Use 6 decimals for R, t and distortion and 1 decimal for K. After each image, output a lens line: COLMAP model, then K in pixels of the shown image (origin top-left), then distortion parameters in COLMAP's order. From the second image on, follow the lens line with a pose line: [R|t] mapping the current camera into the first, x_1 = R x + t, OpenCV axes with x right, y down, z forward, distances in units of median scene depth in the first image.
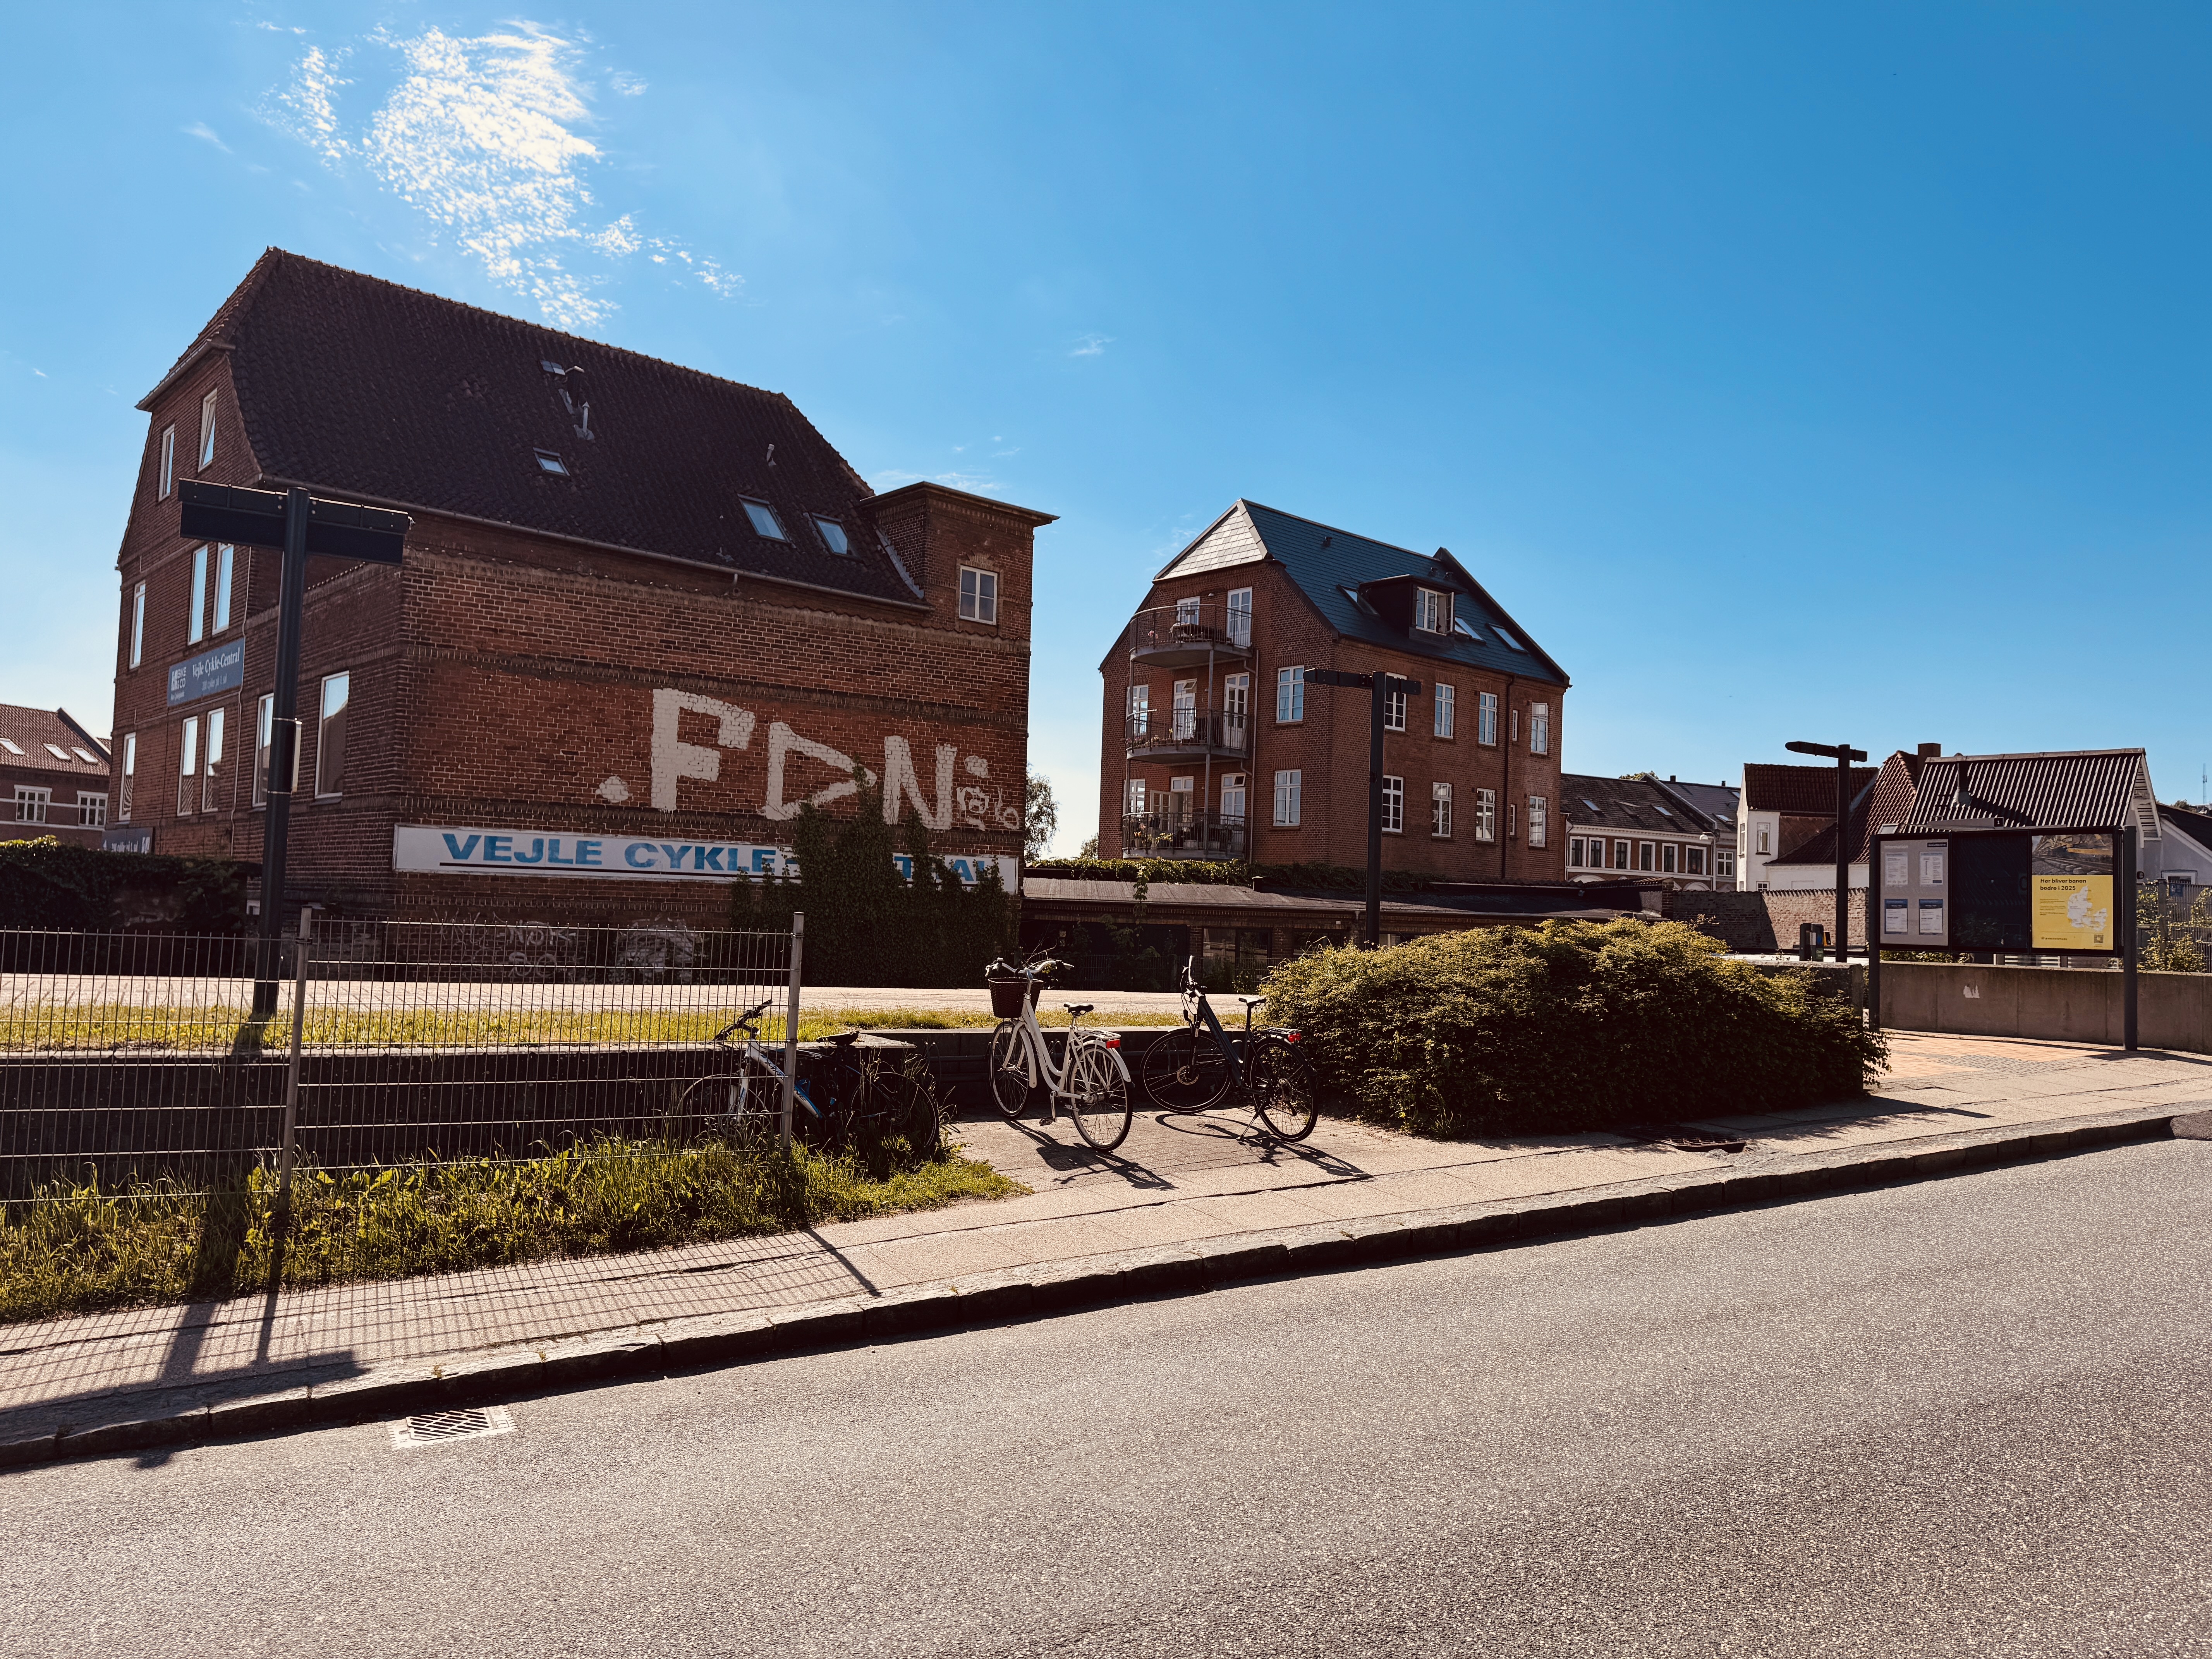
lens RADIAL K [[1500.4, 0, 1109.6], [0, 1500.4, 834.8], [0, 0, 1]] dist [0.099420, -0.132472]
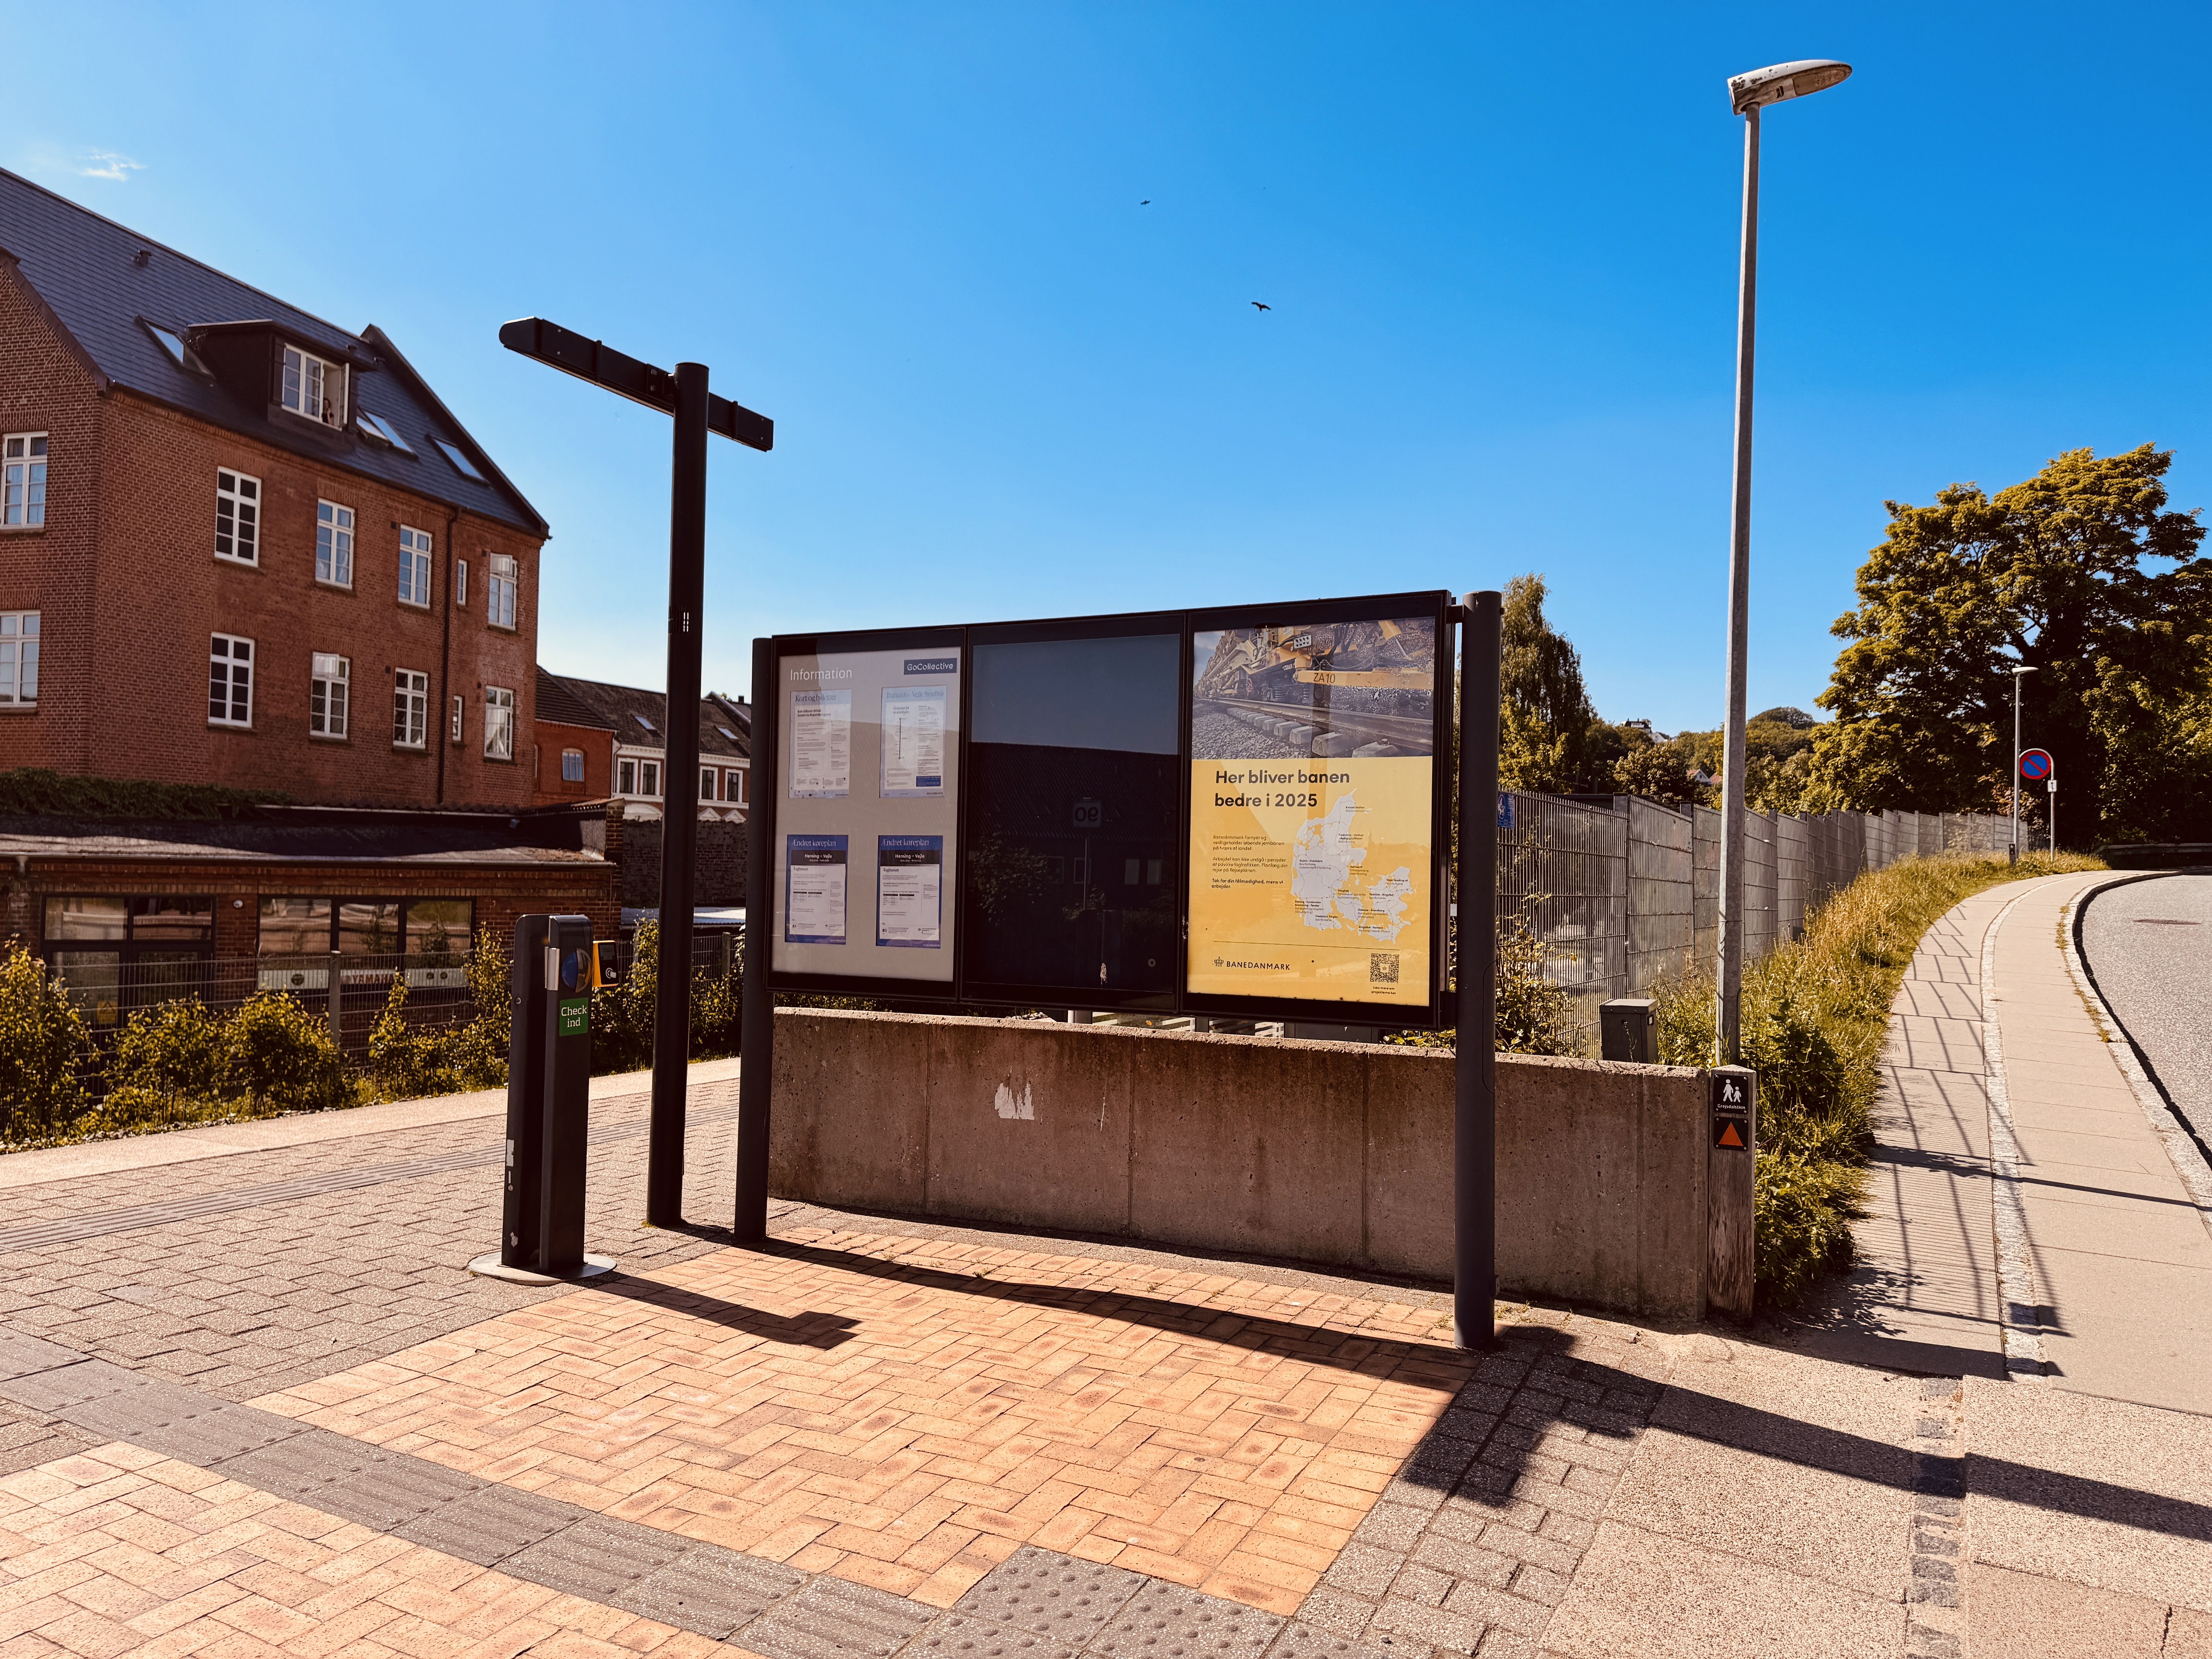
lens RADIAL K [[1500.4, 0, 1109.6], [0, 1500.4, 834.8], [0, 0, 1]] dist [0.099420, -0.132472]
pose [[0.840343, -0.000452, 0.542055, 0.147719], [-0.023797, 0.999005, 0.037725, 0.010668], [-0.541532, -0.044601, 0.839496, 0.261983]]
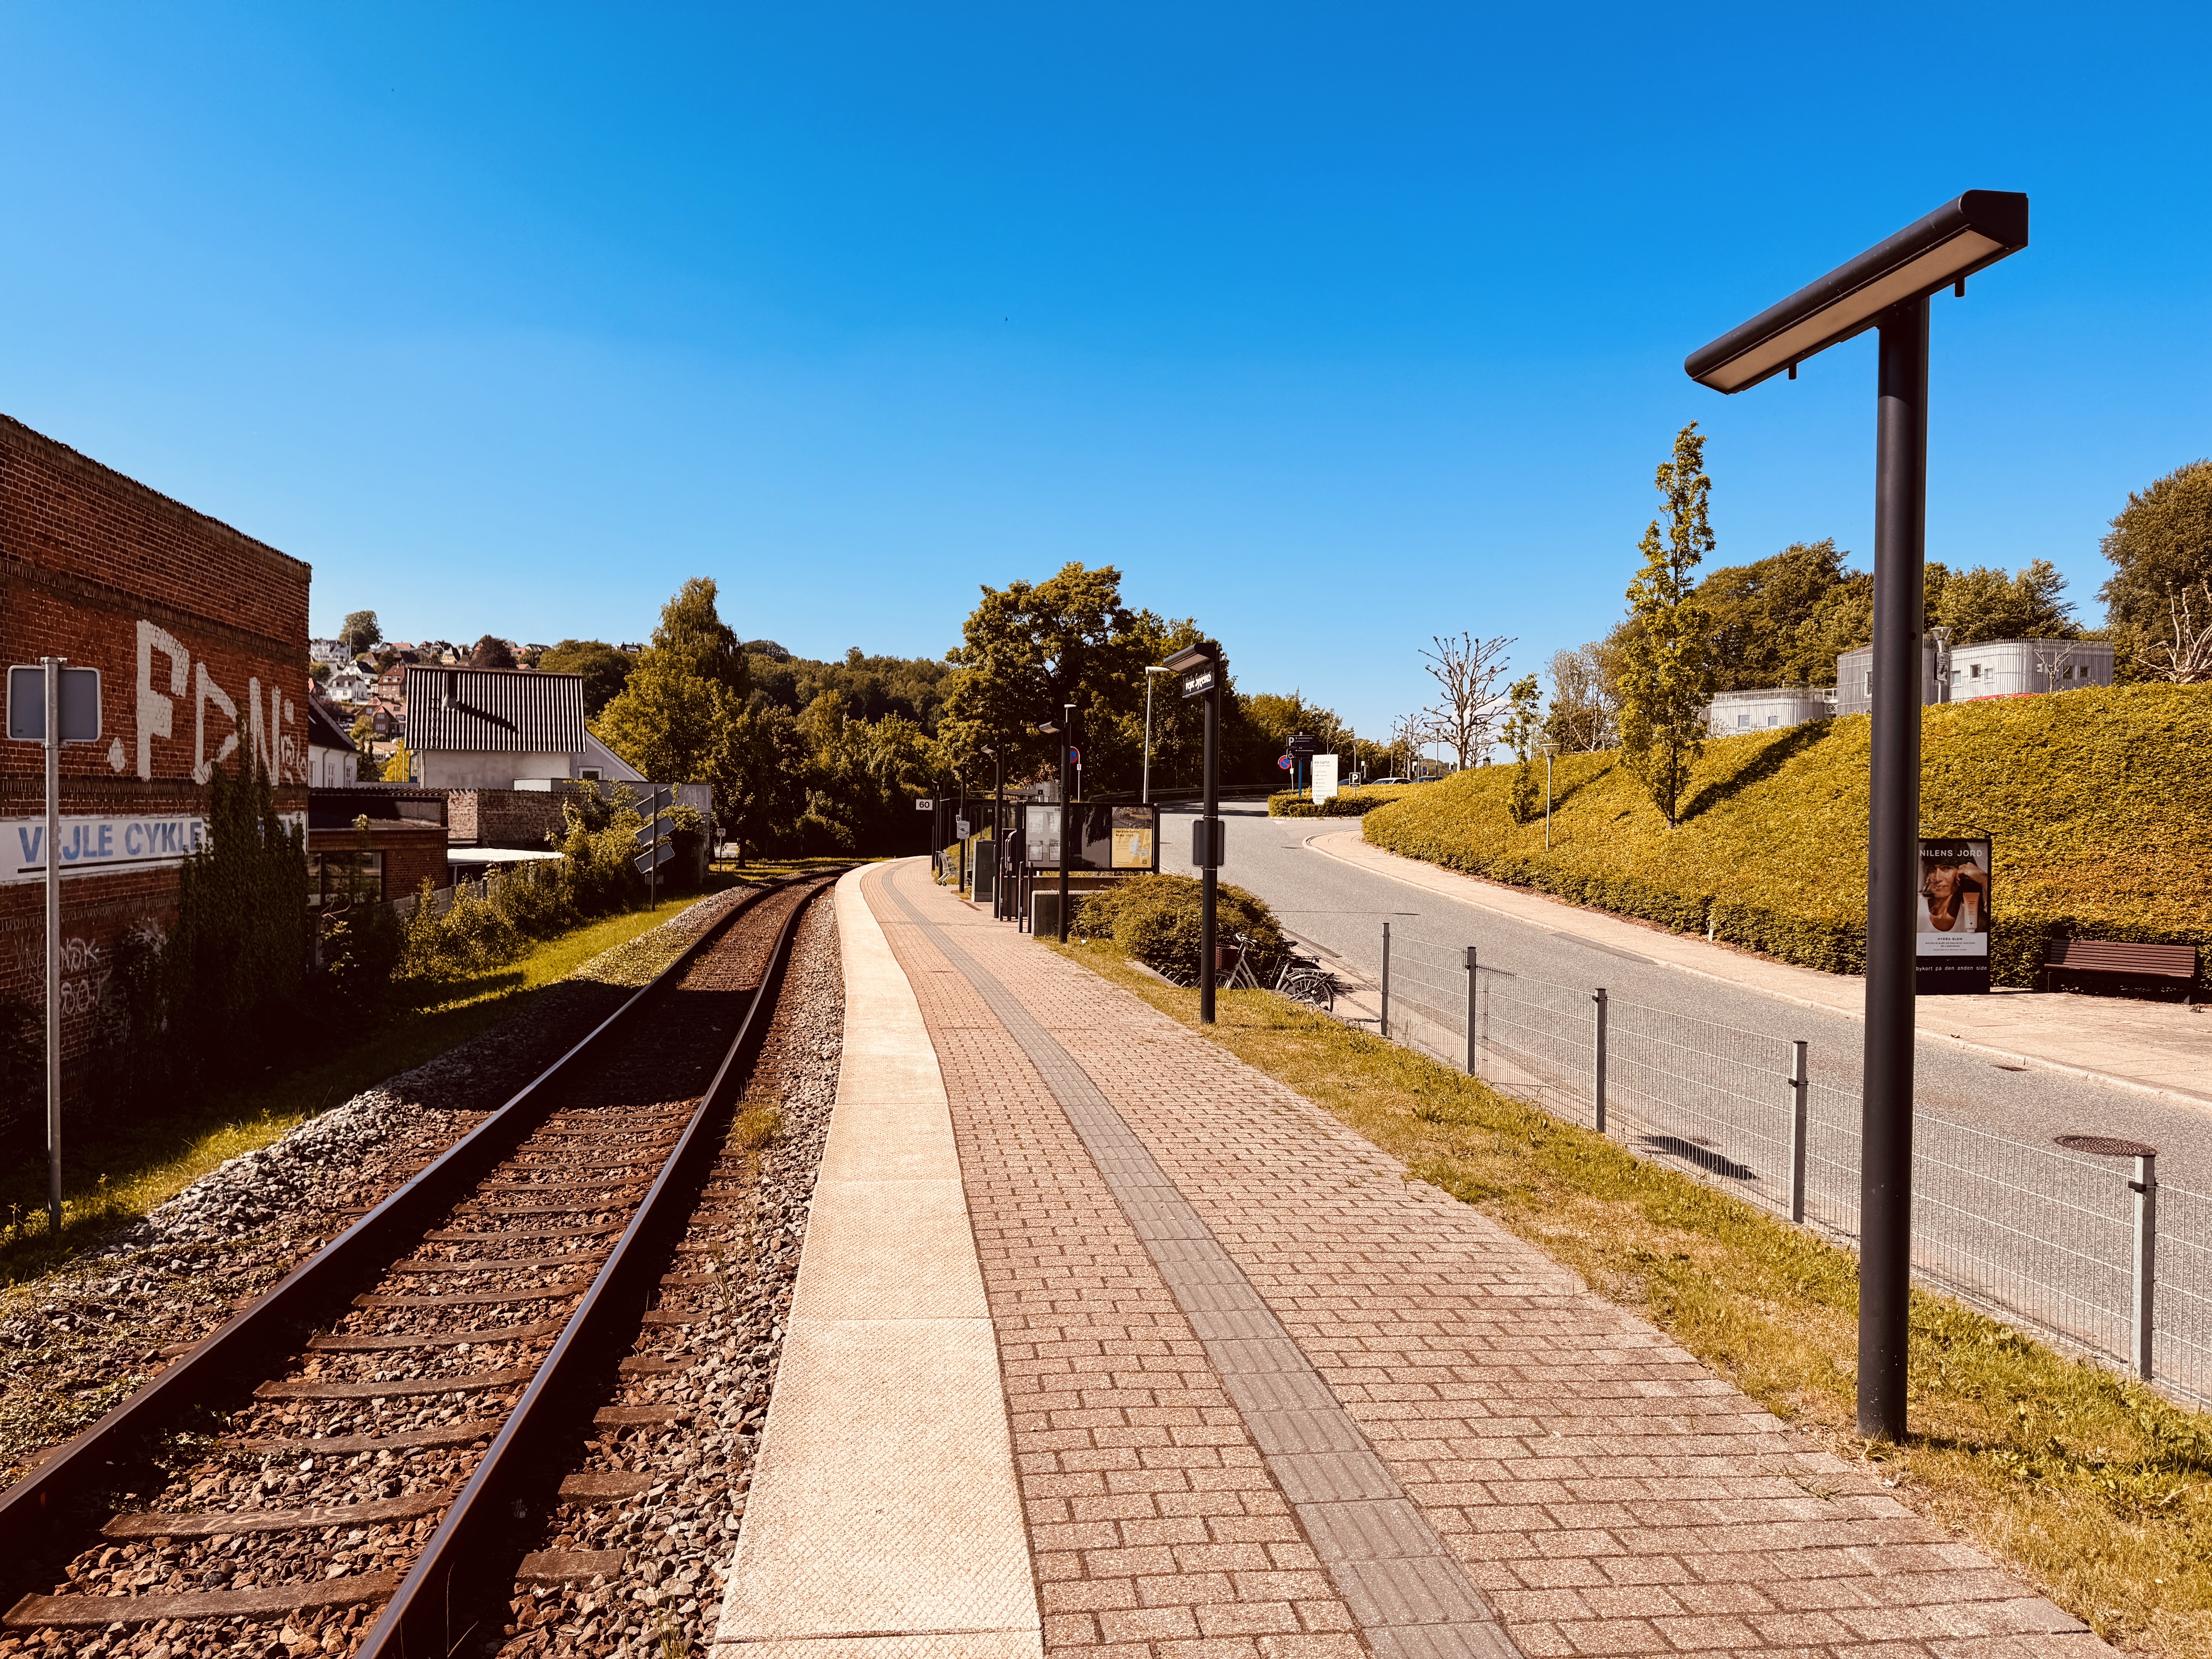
lens RADIAL K [[1612.3, 0, 1105.5], [0, 1612.3, 830.3], [0, 0, 1]] dist [-0.001395, -0.176482]
pose [[0.336500, -0.041729, 0.940758, -0.421058], [-0.054404, 0.996488, 0.063661, -0.032217], [-0.940111, -0.072603, 0.333048, 0.127663]]
